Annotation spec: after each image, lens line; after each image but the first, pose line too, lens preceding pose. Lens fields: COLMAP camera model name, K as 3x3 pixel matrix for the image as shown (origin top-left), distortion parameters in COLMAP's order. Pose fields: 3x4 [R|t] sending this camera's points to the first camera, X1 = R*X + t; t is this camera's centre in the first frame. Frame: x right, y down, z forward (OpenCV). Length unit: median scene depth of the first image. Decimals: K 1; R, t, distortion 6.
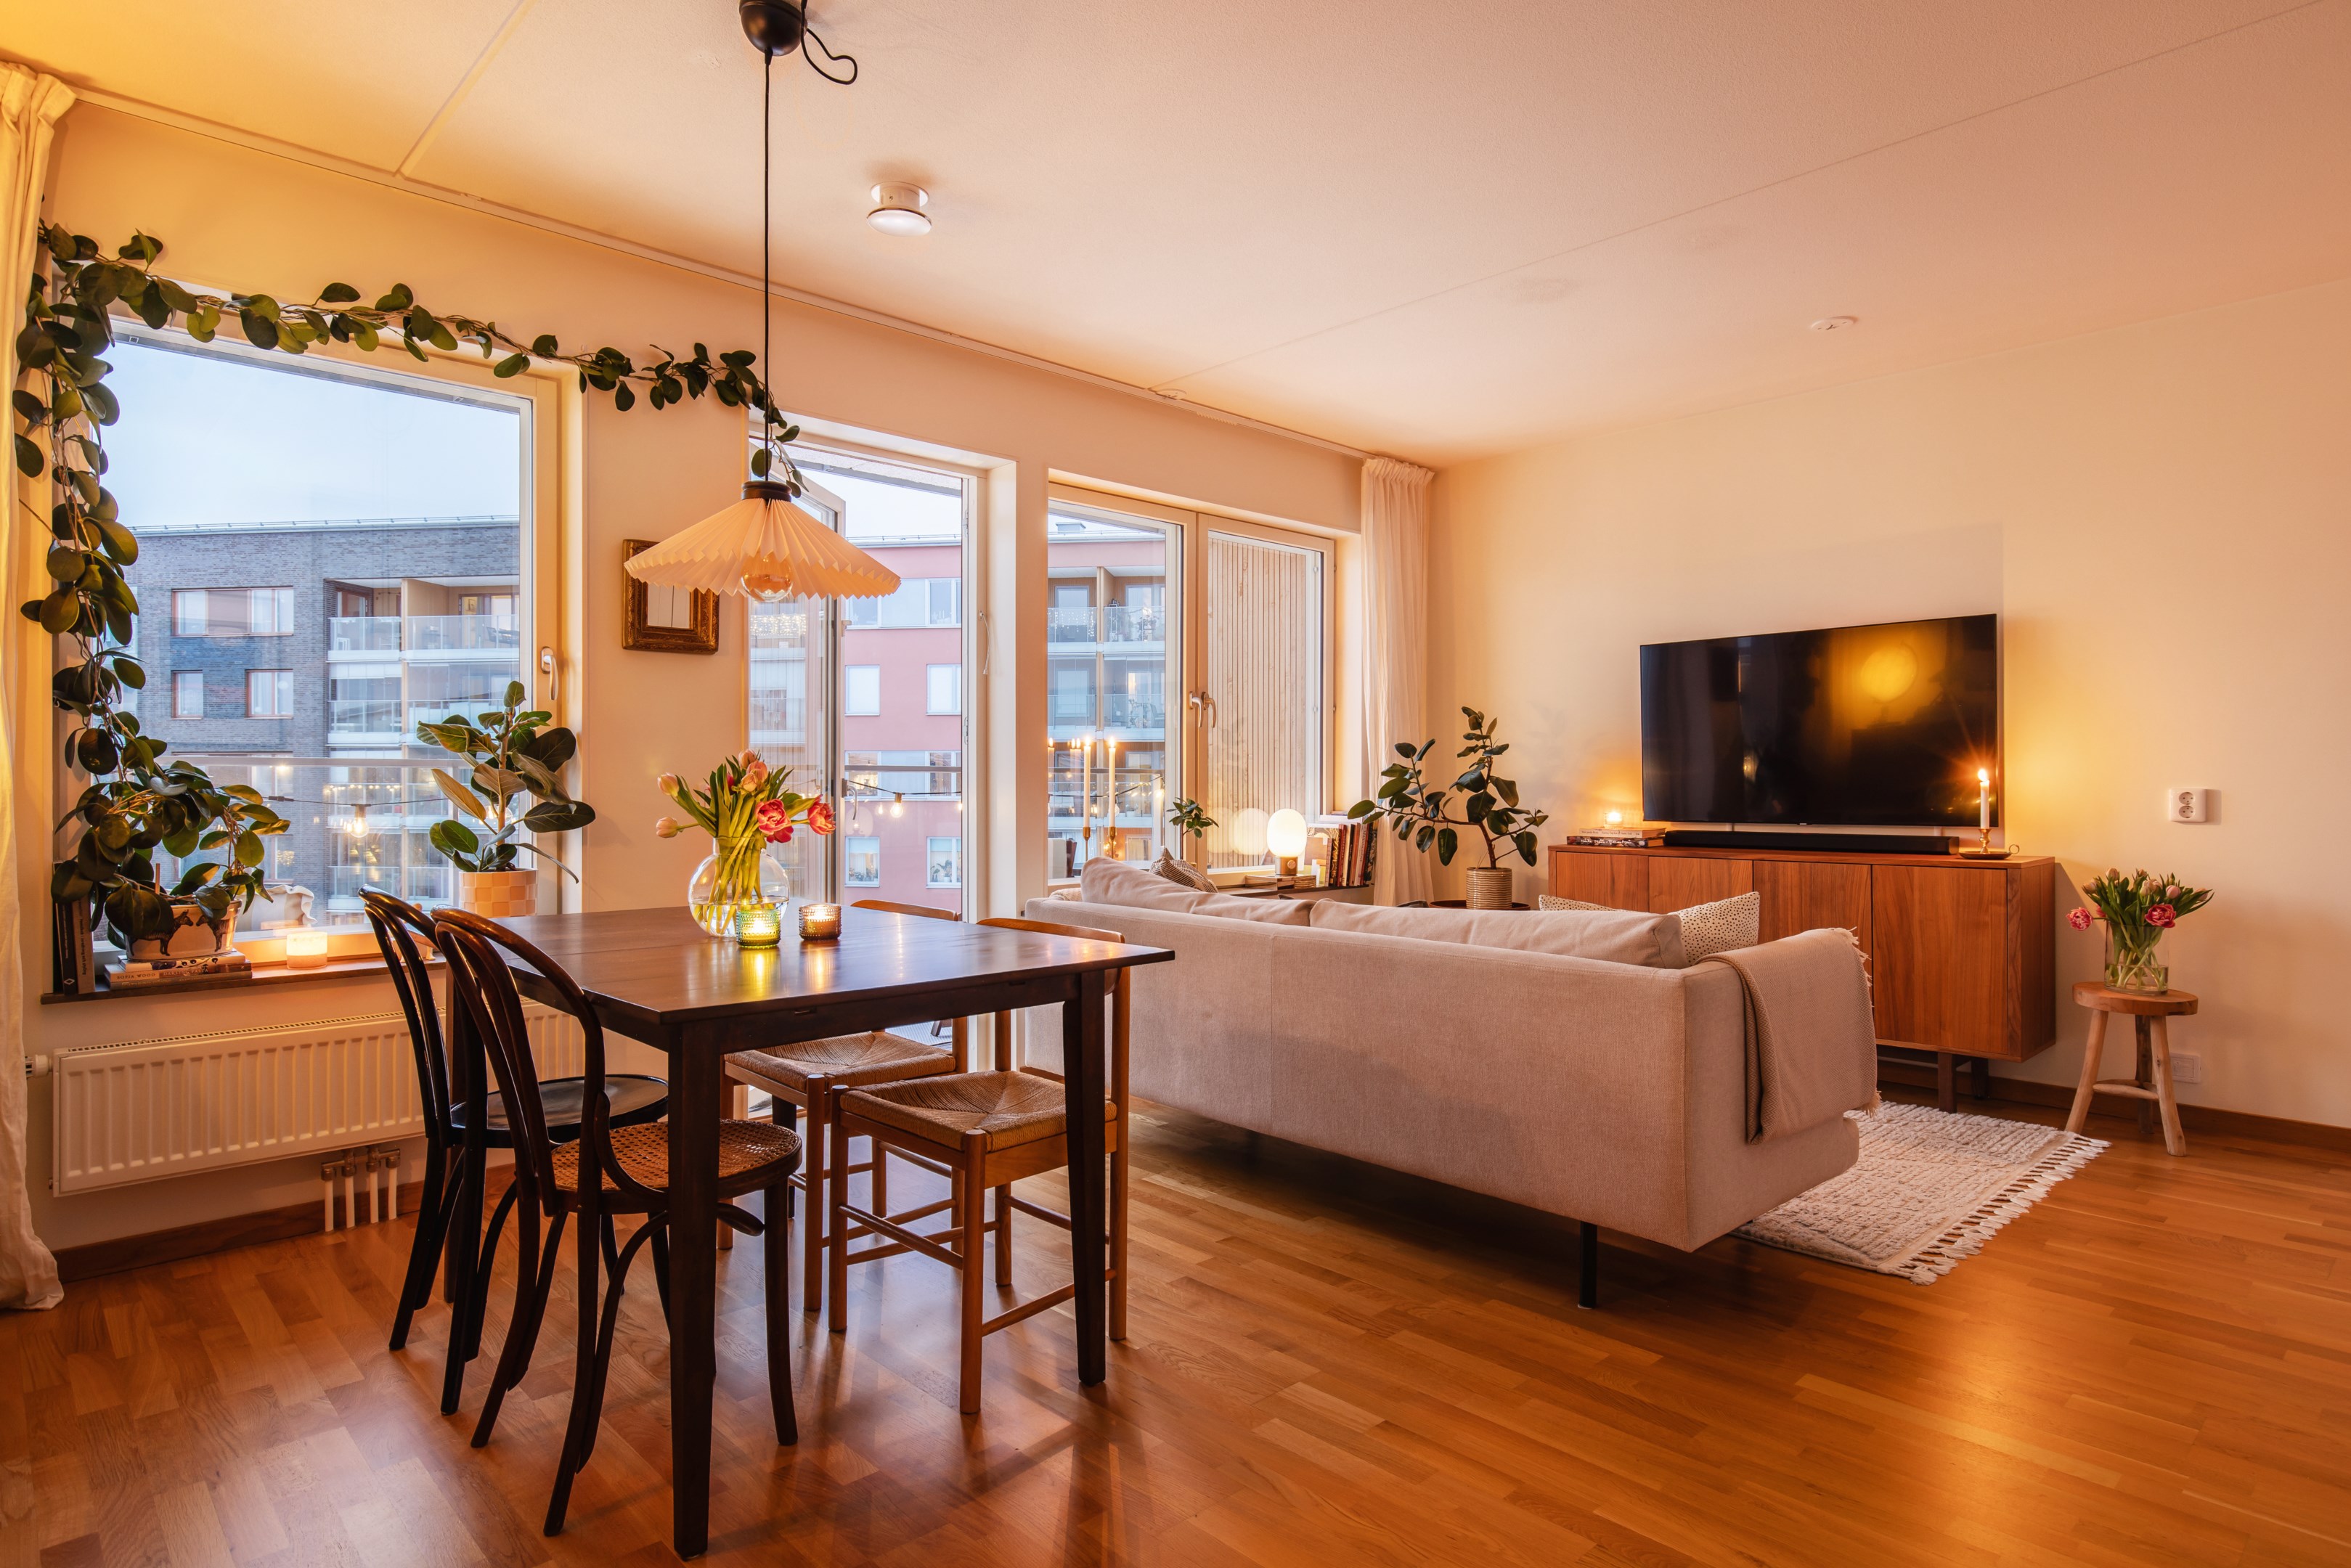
lens RADIAL K [[1283.7, 0, 1185.7], [0, 1283.7, 787.7], [0, 0, 1]] dist [0.004647, -0.001793]
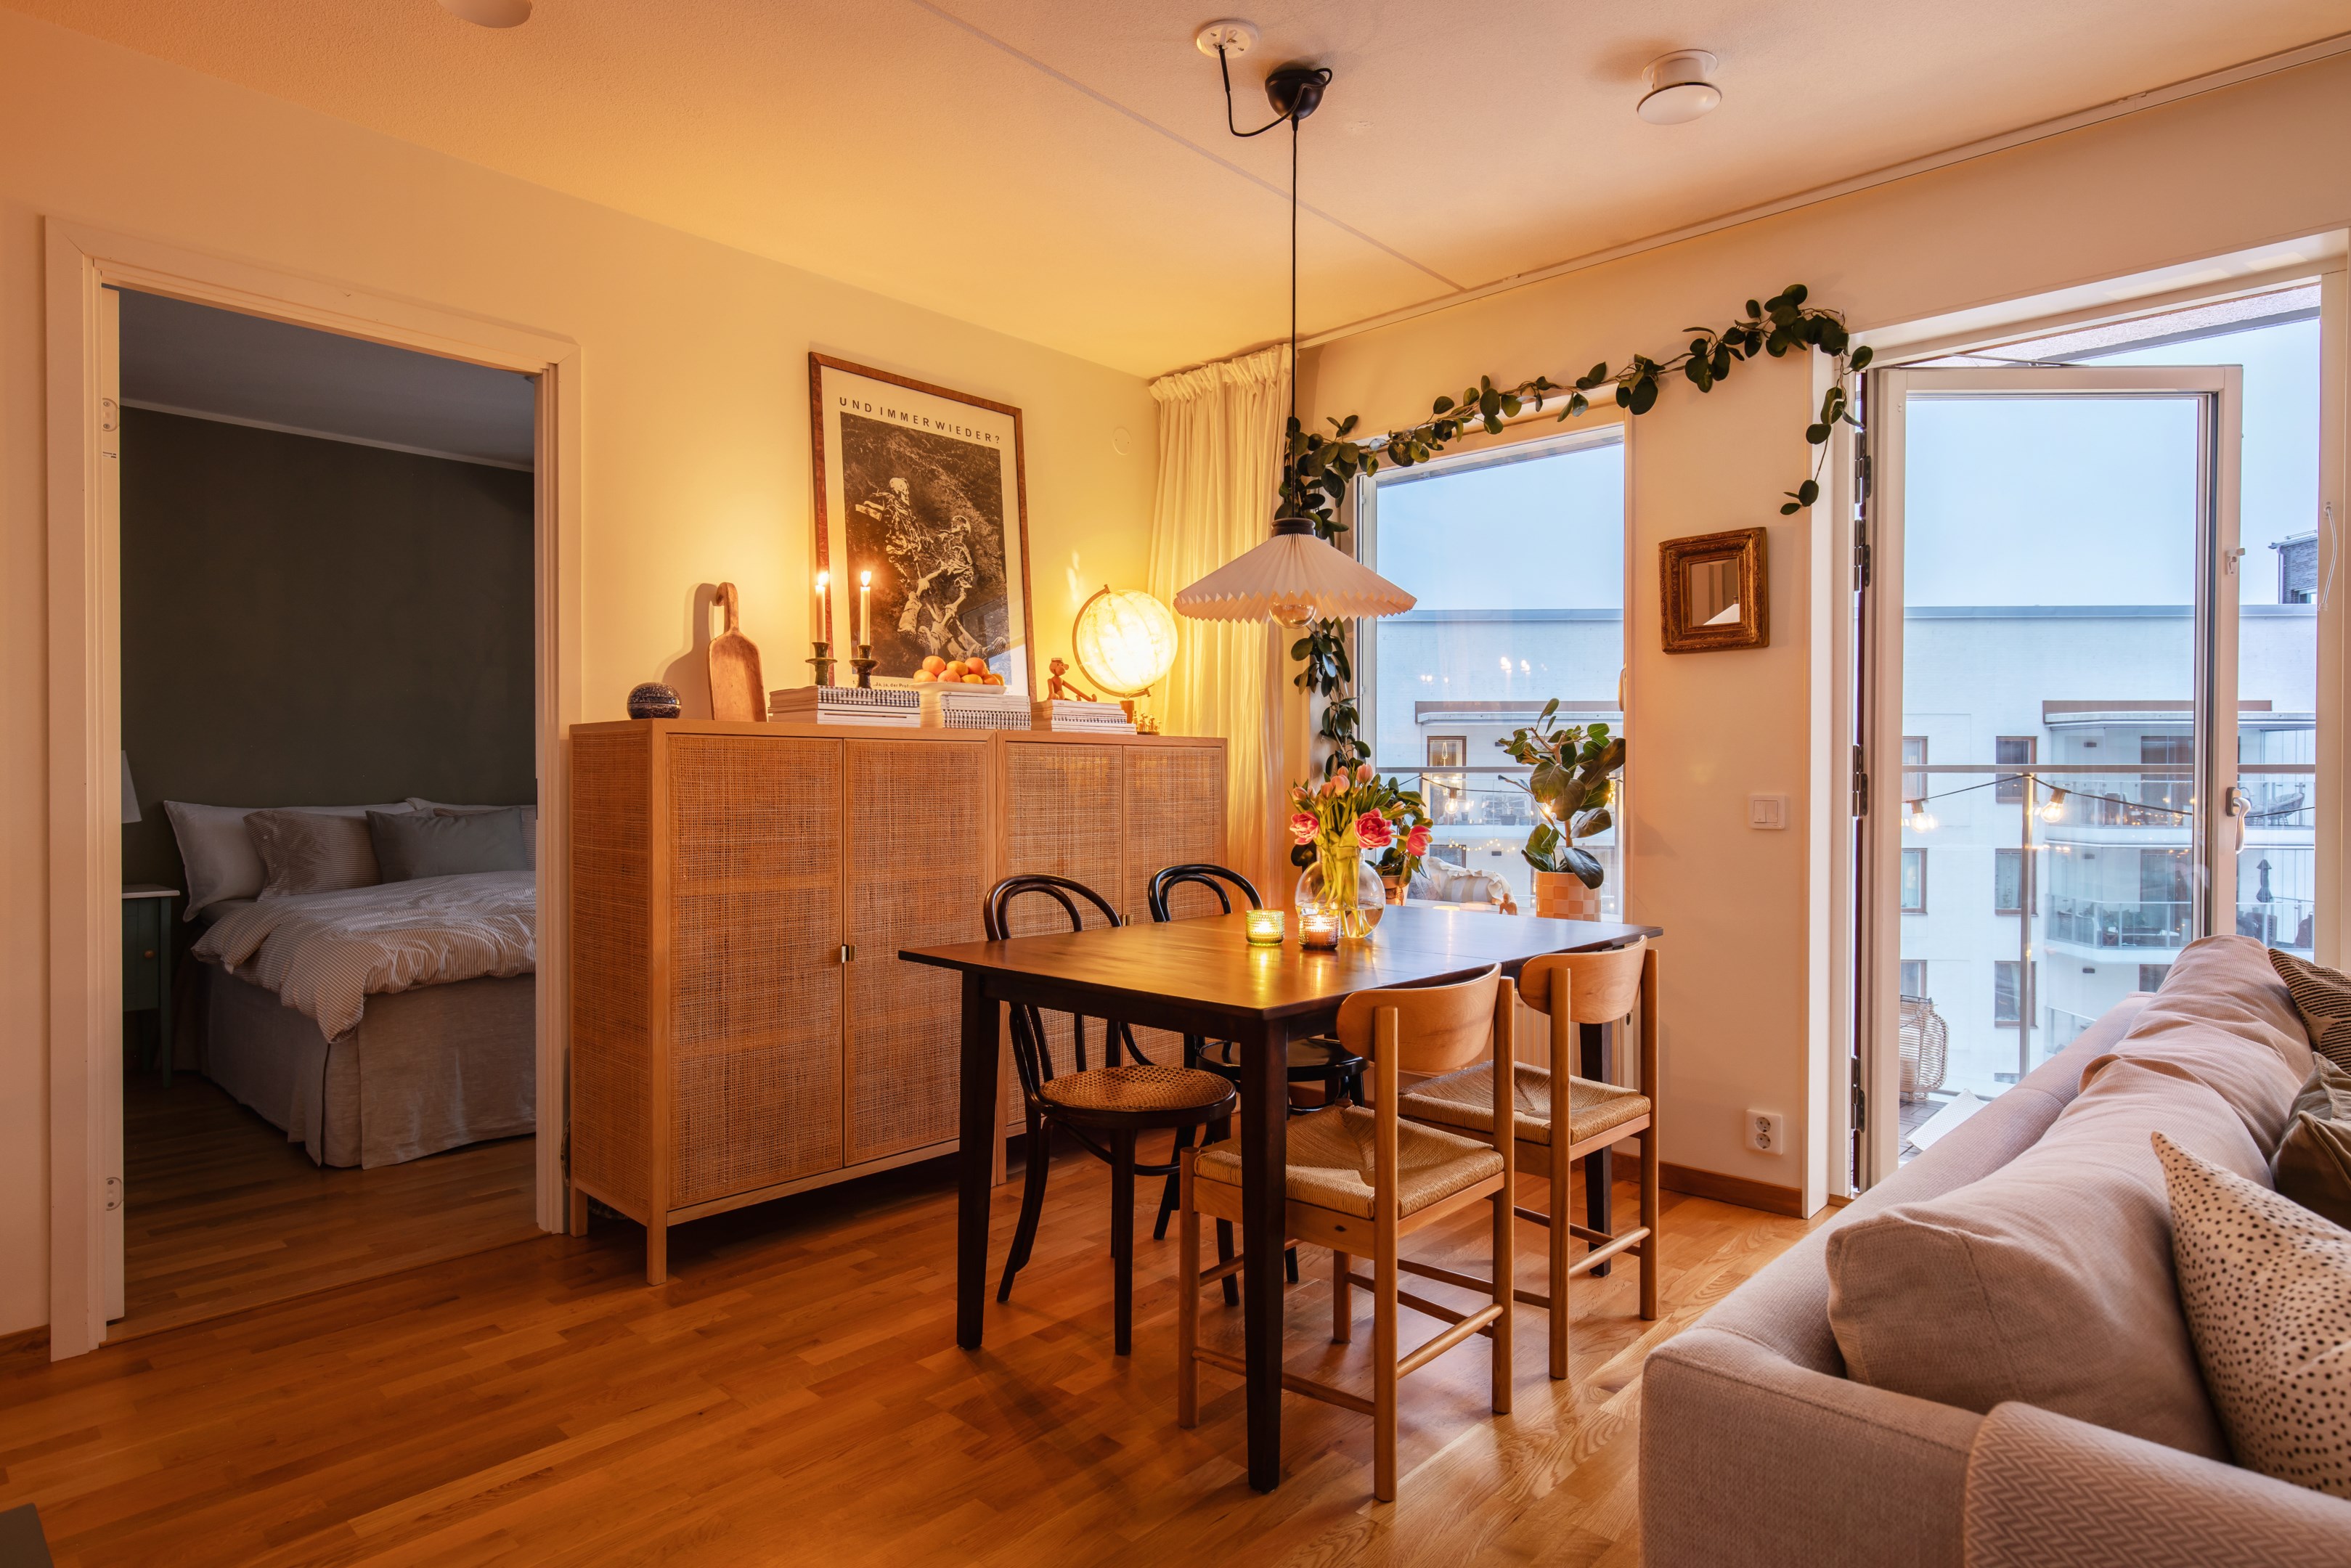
lens RADIAL K [[1283.7, 0, 1169.6], [0, 1283.7, 781.5], [0, 0, 1]] dist [0.004647, -0.001793]
pose [[0.050452, 0.002995, -0.998722, 0.332584], [-0.005206, 0.999983, 0.002736, -0.008290], [0.998713, 0.005061, 0.050467, 0.373809]]
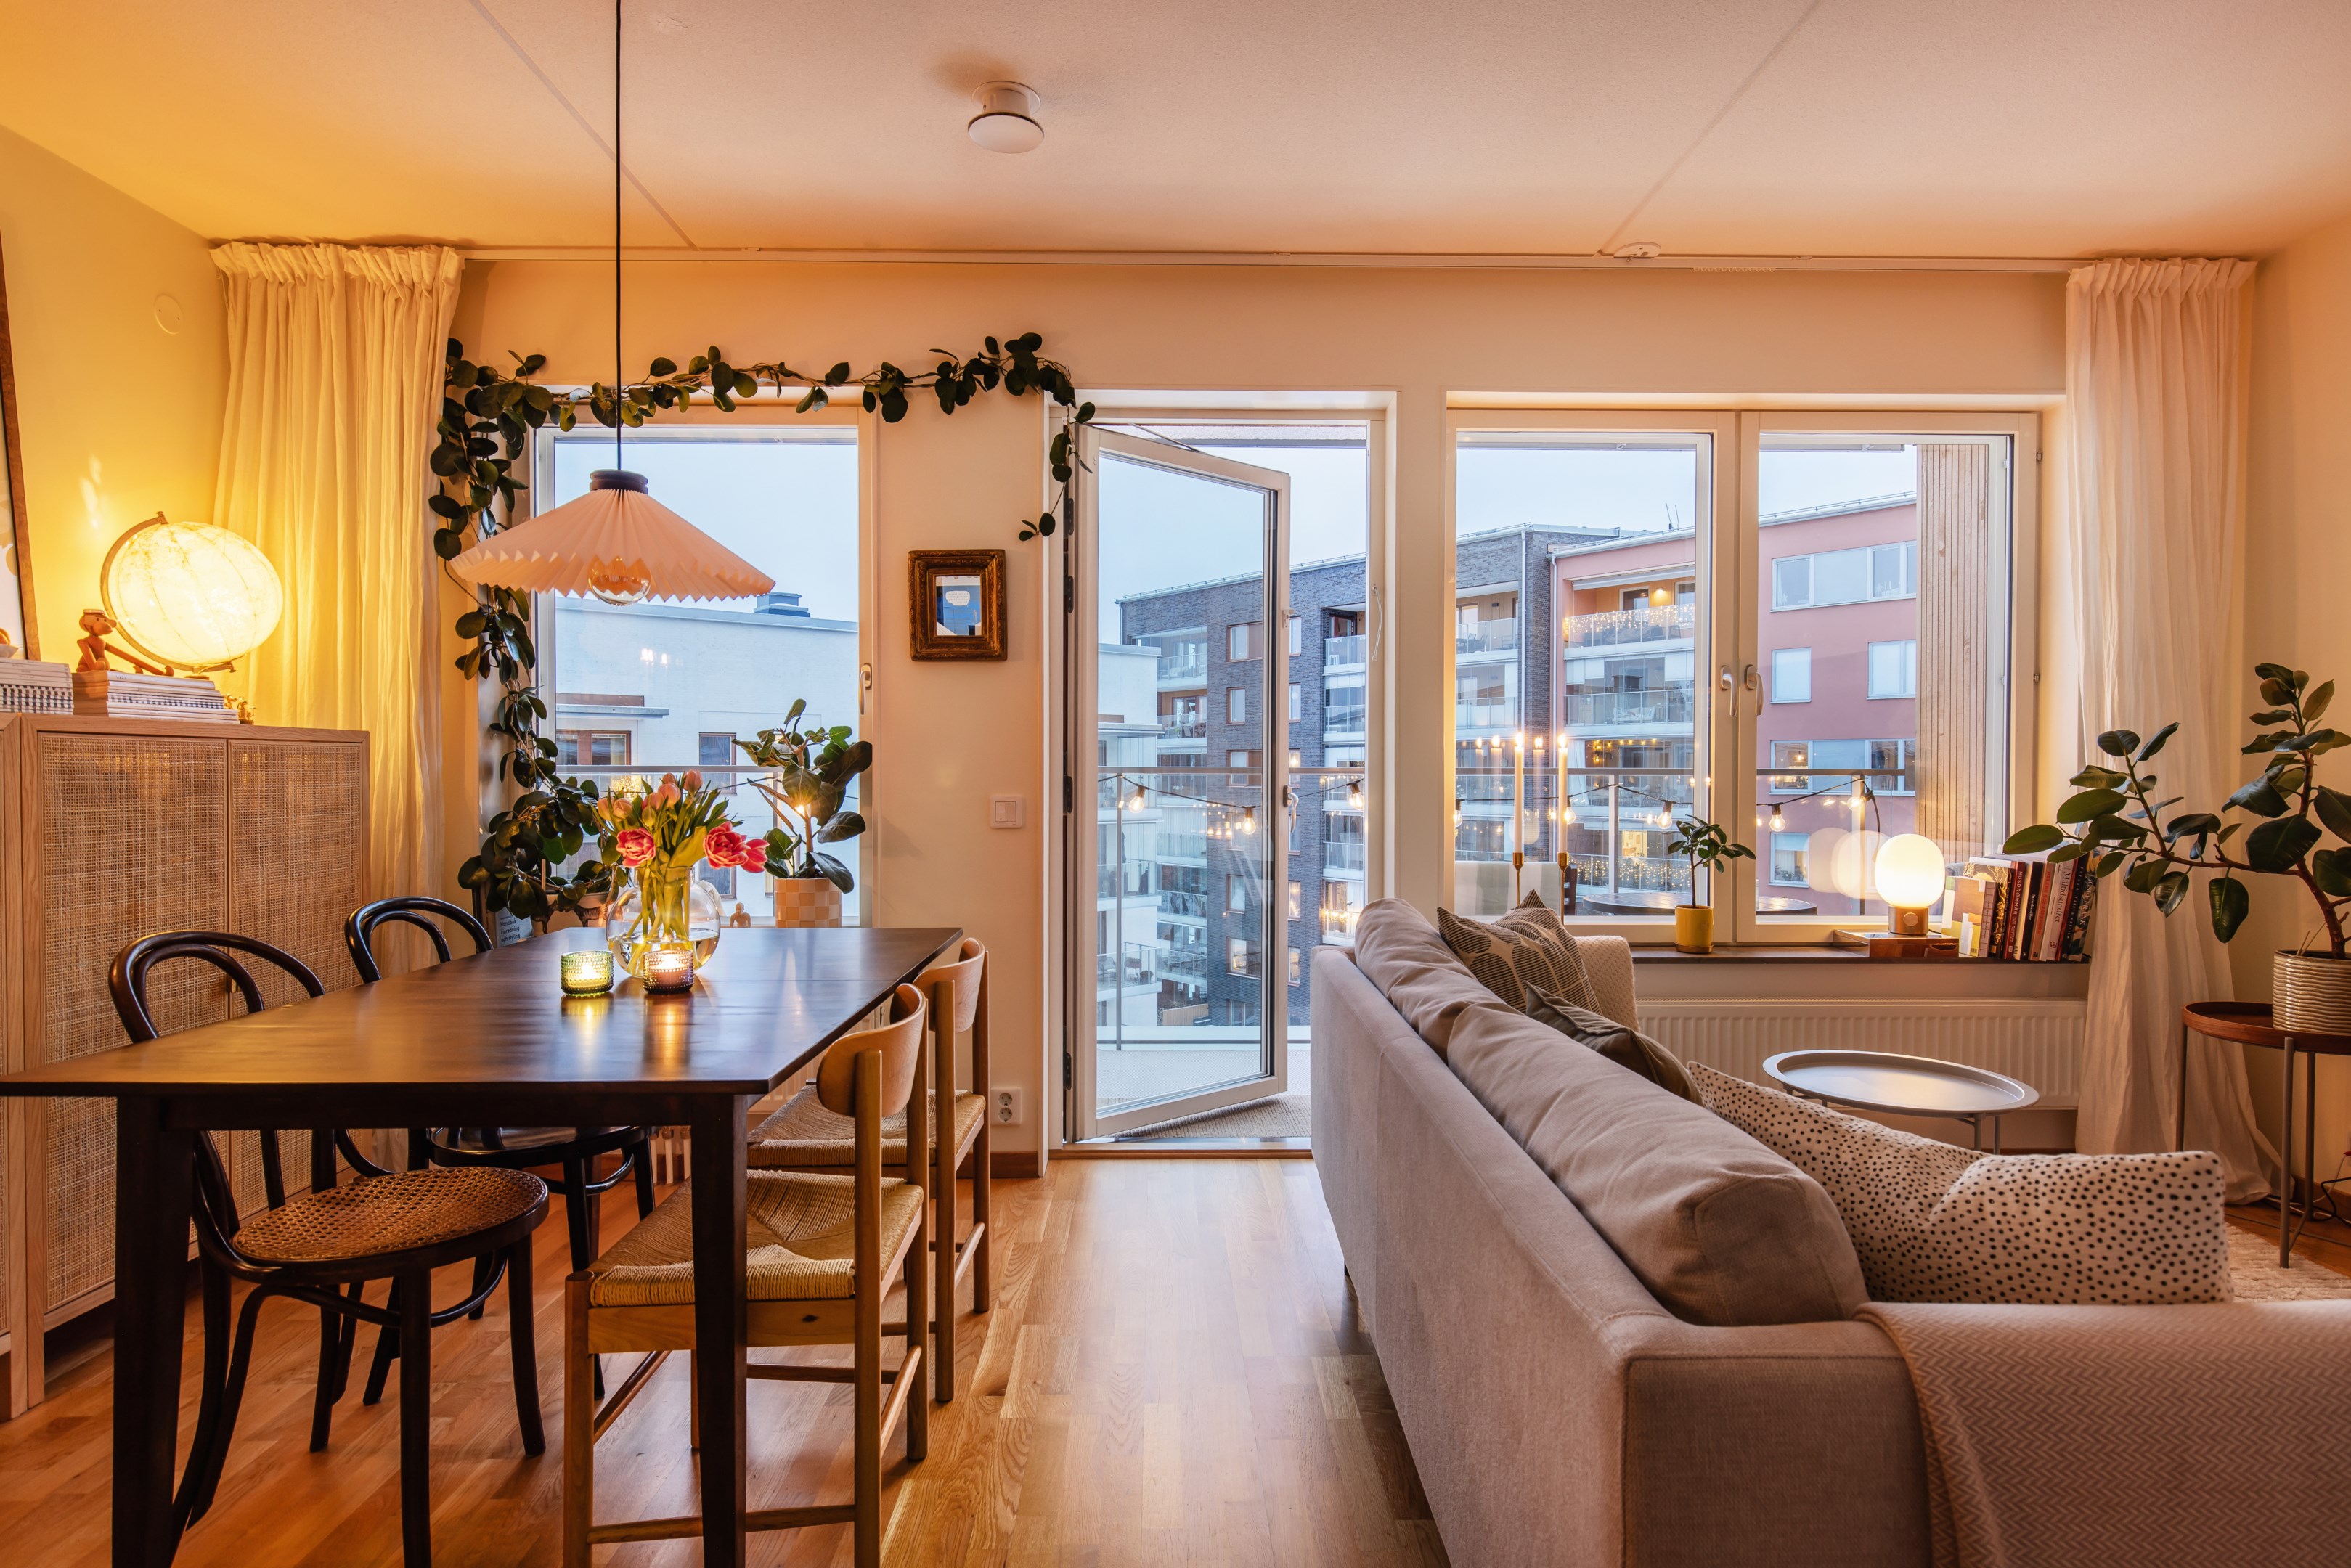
lens RADIAL K [[1237.5, 0, 1179.9], [0, 1237.5, 784.7], [0, 0, 1]] dist [-0.000686, -0.001315]
pose [[0.732848, 0.007055, -0.680356, 0.239828], [-0.002769, 0.999969, 0.007386, -0.012688], [0.680387, -0.003529, 0.732845, 0.282813]]
